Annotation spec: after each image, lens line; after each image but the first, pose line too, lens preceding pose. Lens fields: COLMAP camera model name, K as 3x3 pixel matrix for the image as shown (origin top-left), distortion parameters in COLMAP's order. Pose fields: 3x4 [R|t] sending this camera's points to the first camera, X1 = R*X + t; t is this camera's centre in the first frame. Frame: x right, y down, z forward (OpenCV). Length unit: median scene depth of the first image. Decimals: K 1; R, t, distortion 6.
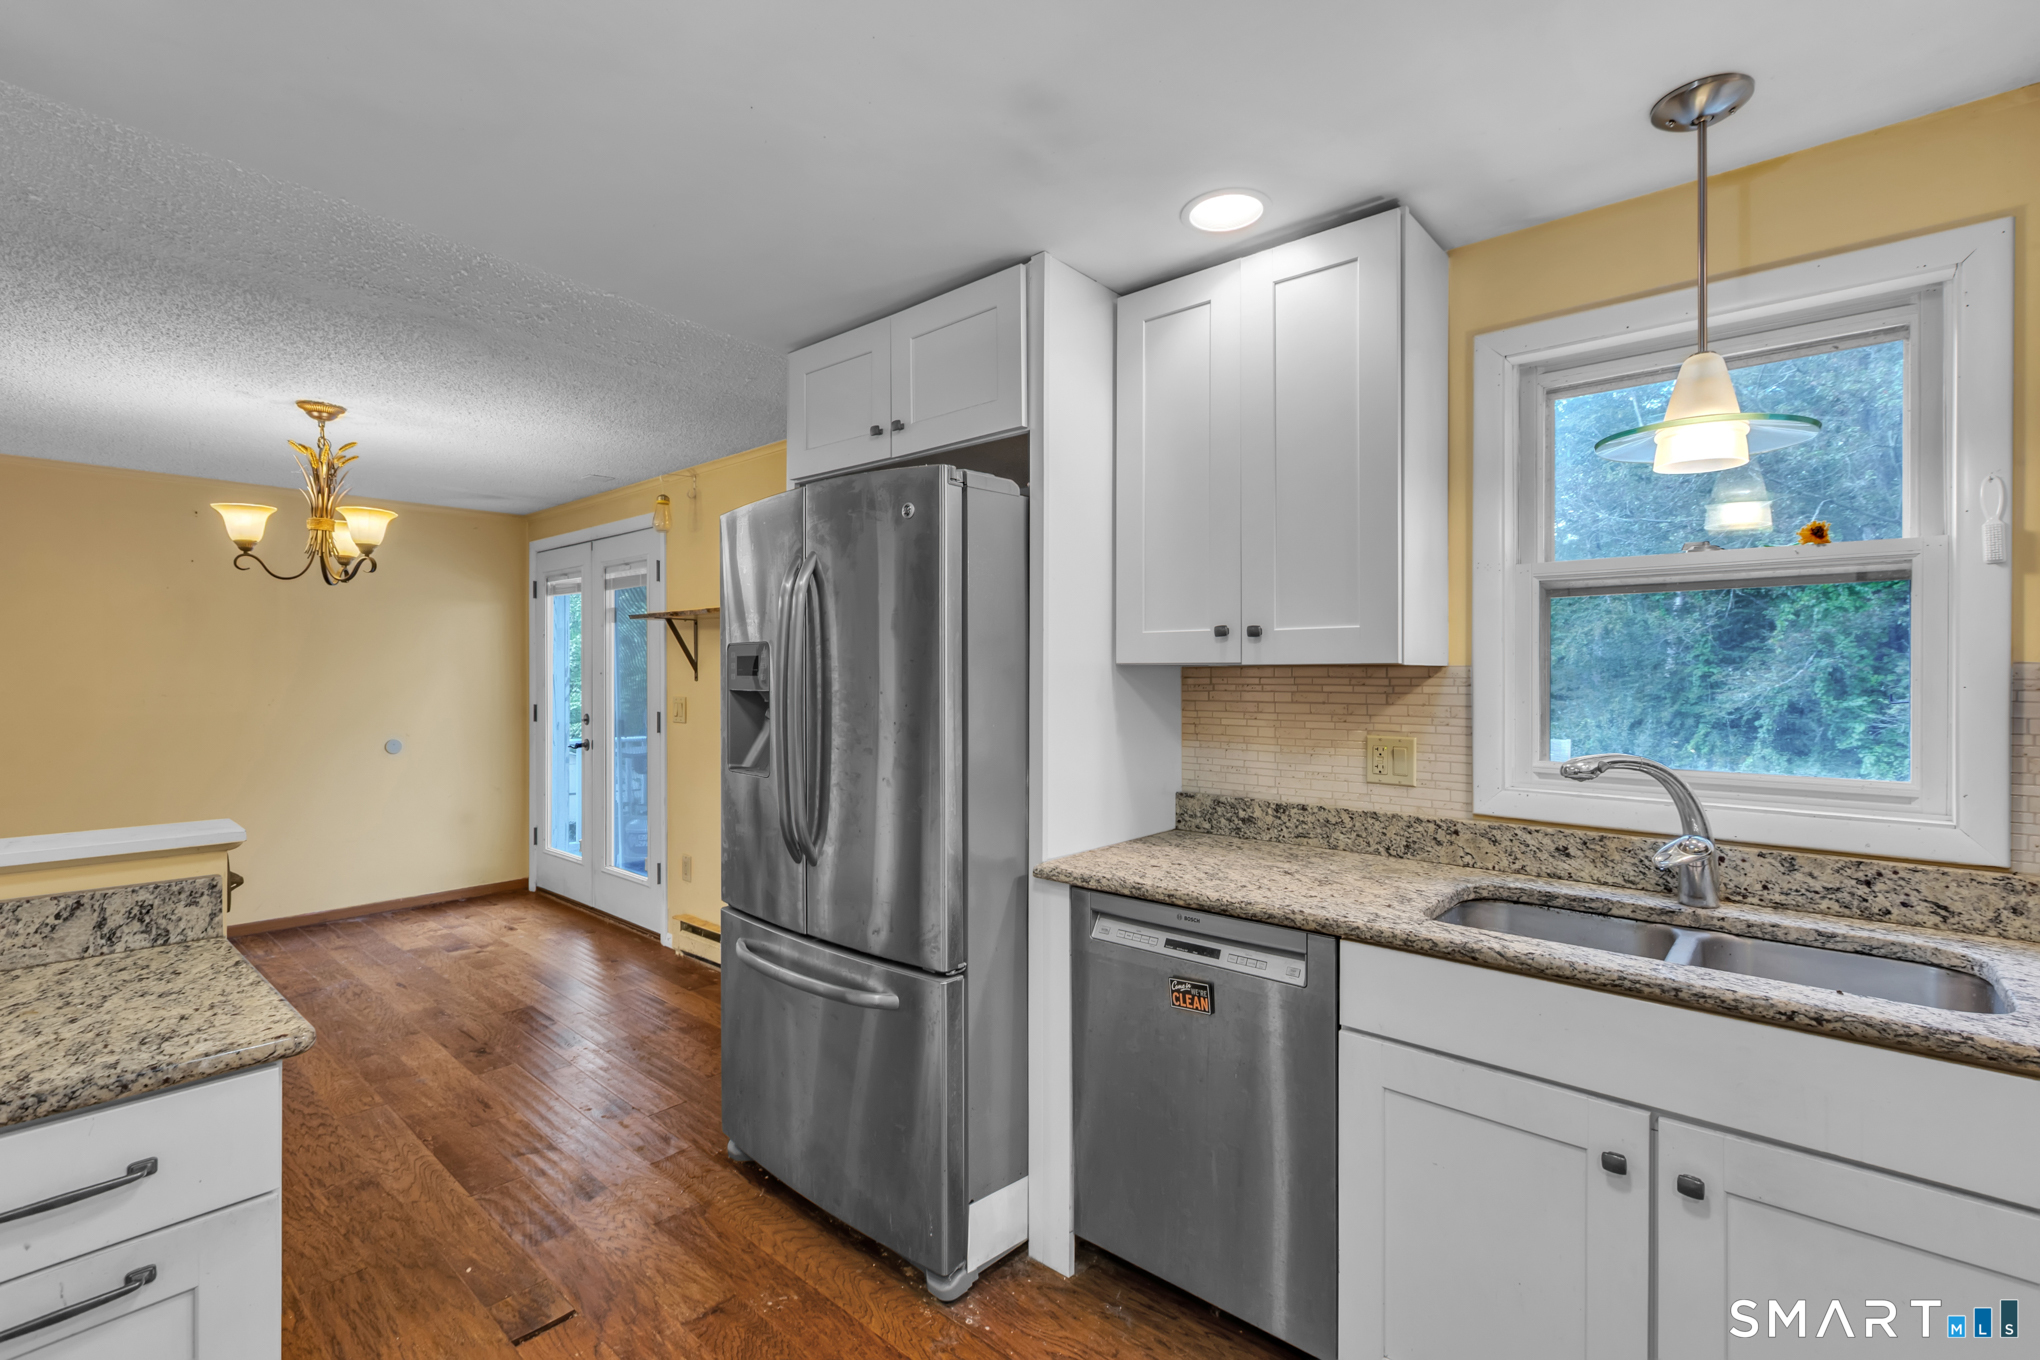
lens RADIAL K [[923.8, 0, 1028.6], [0, 923.8, 673.9], [0, 0, 1]] dist [0.000331, -0.001448]
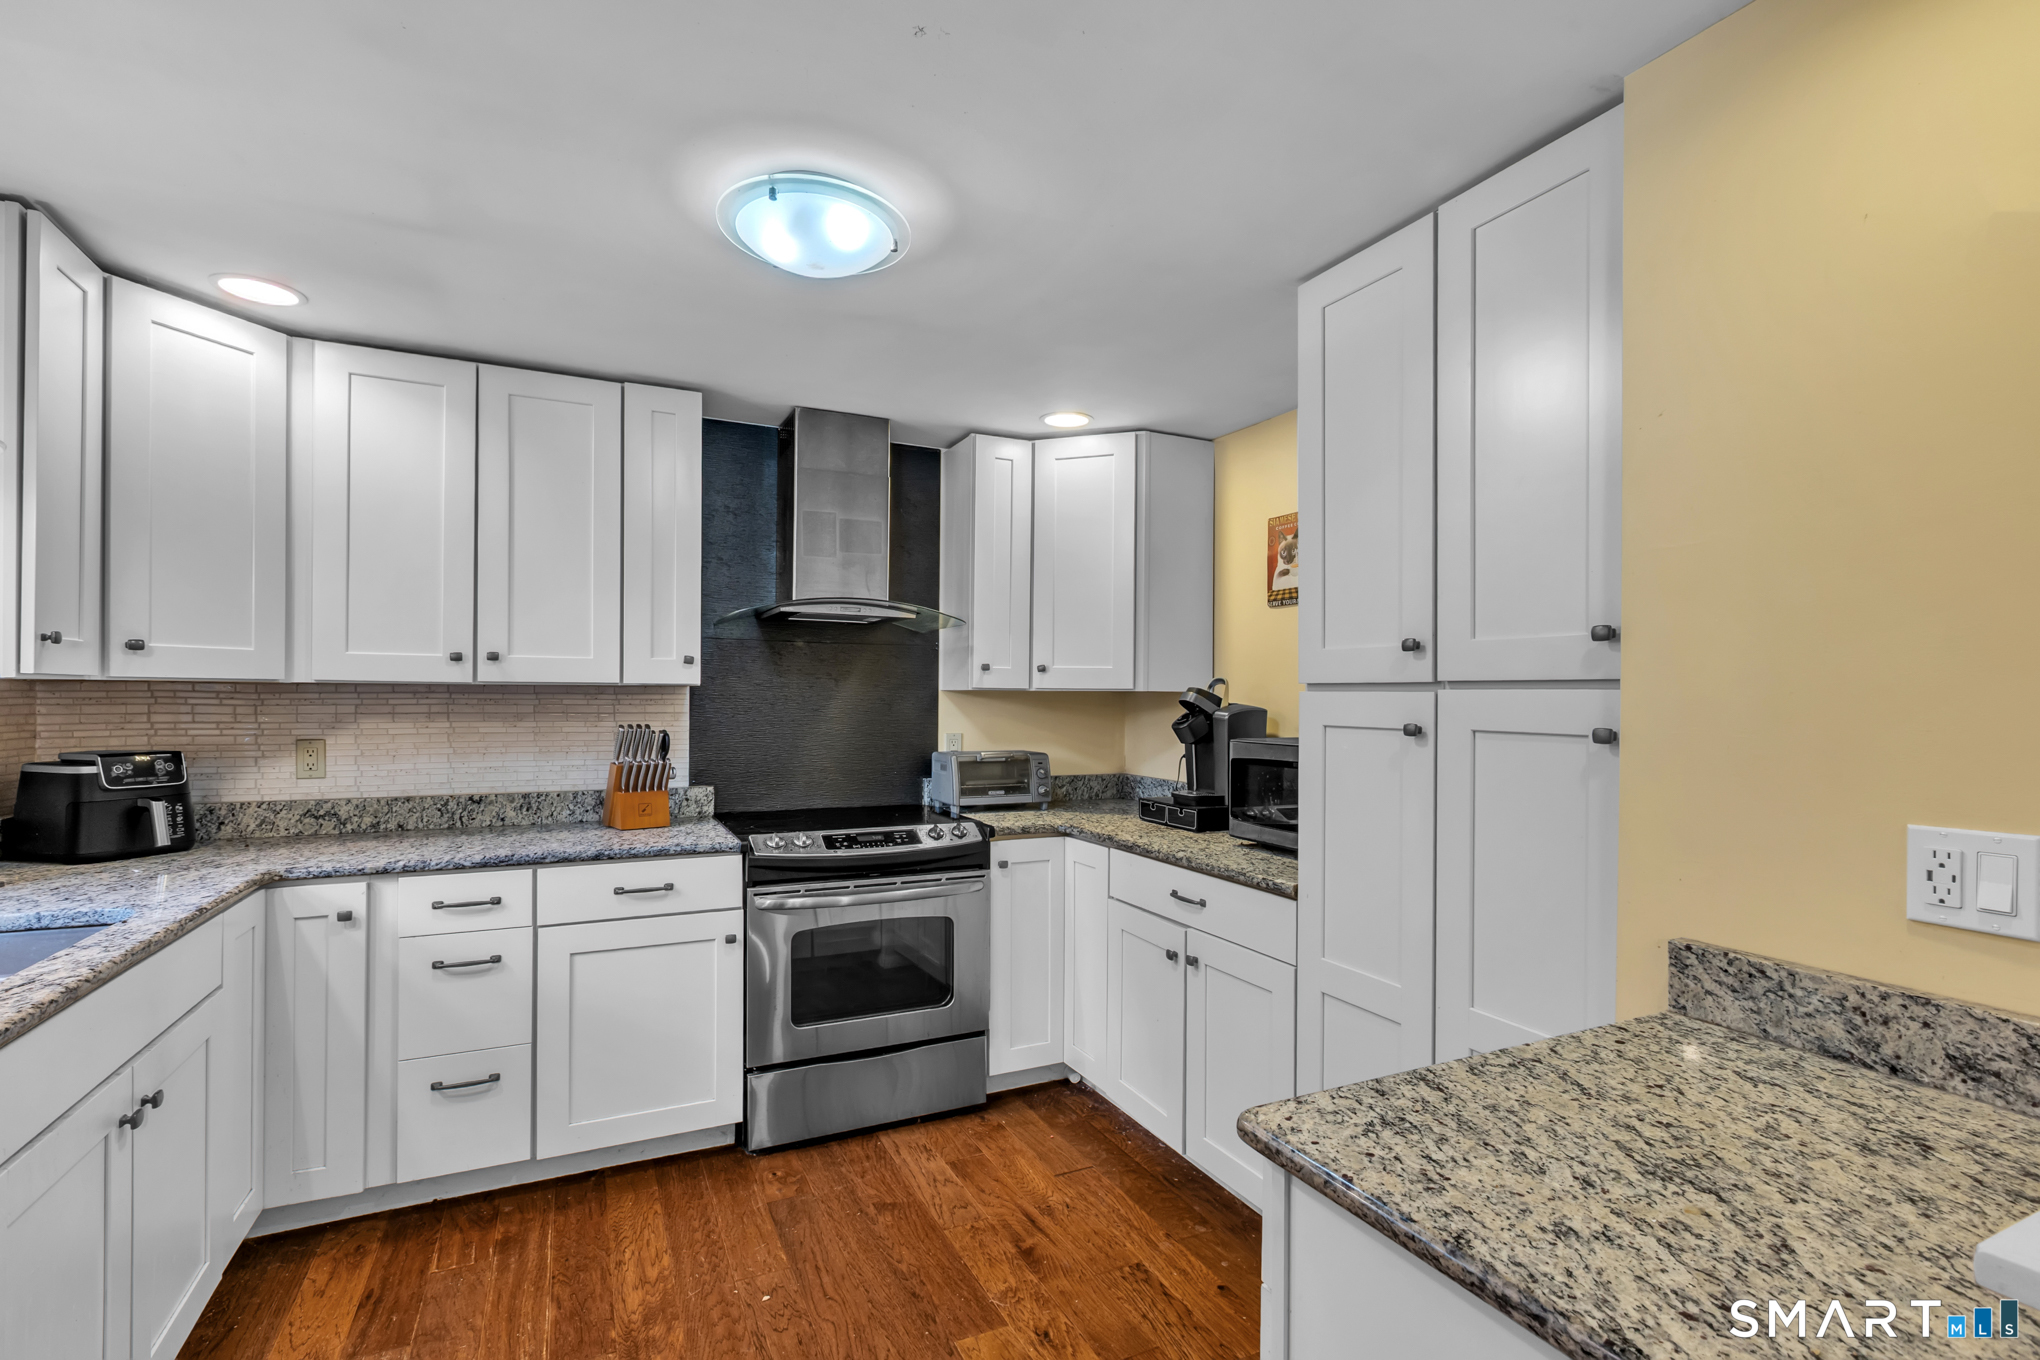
lens RADIAL K [[923.8, 0, 1020.9], [0, 923.8, 704.9], [0, 0, 1]] dist [0.000331, -0.001448]
pose [[-0.922455, -0.014077, 0.385848, -0.636624], [-0.011356, 0.999892, 0.009329, -0.000241], [-0.385937, 0.004224, -0.922515, 1.298771]]
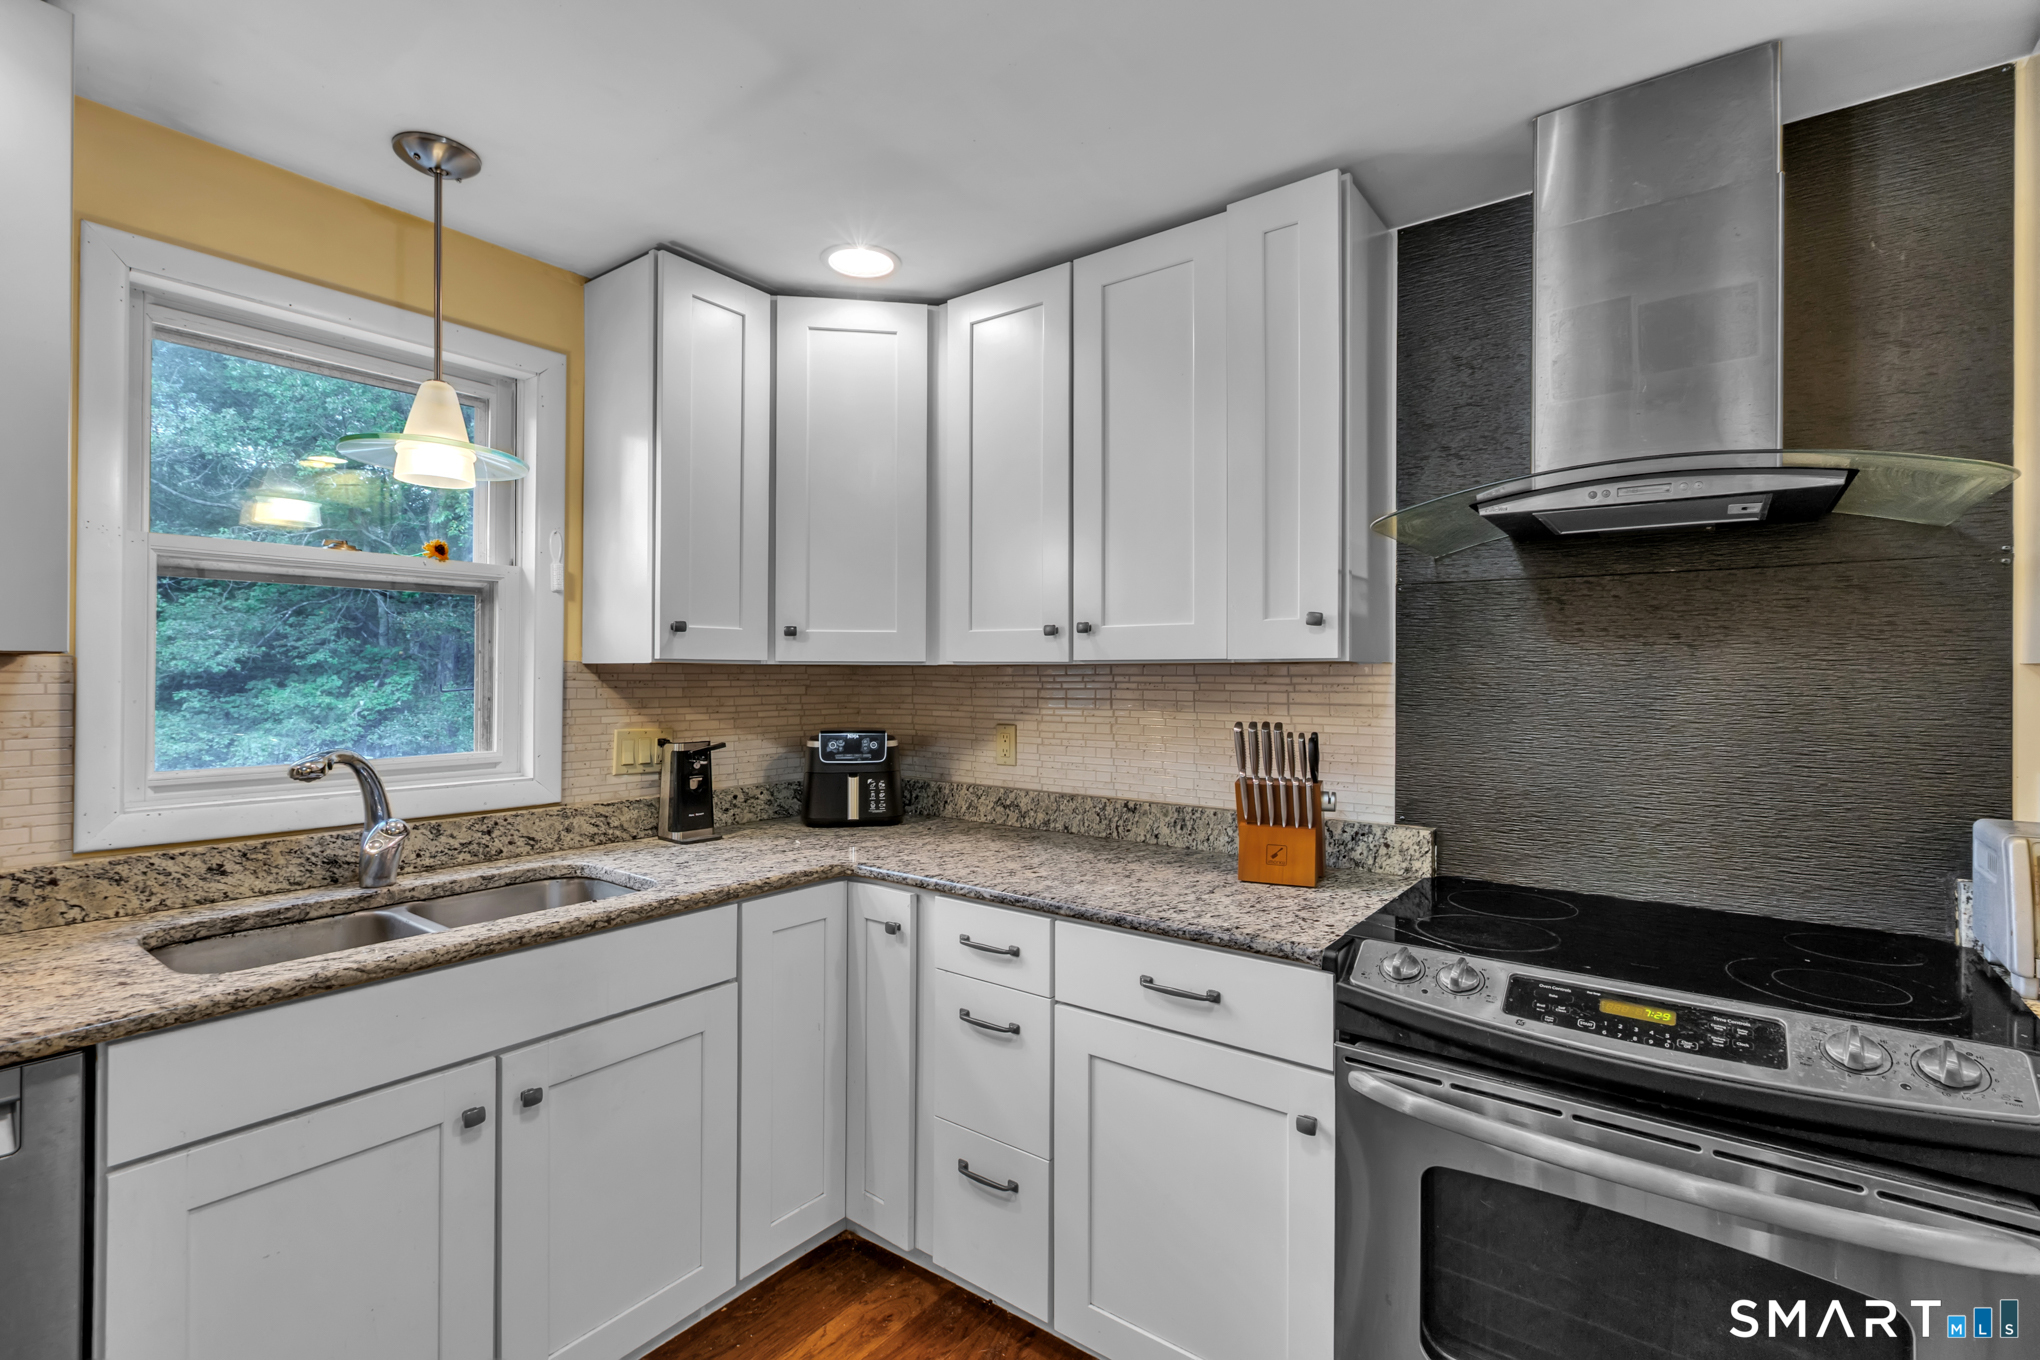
lens RADIAL K [[923.8, 0, 1016.8], [0, 923.8, 670.0], [0, 0, 1]] dist [0.000331, -0.001448]
pose [[-0.076209, -0.000706, 0.997092, -0.408315], [-0.005180, 0.999987, 0.000312, -0.002104], [-0.997078, -0.005141, -0.076212, 0.361976]]
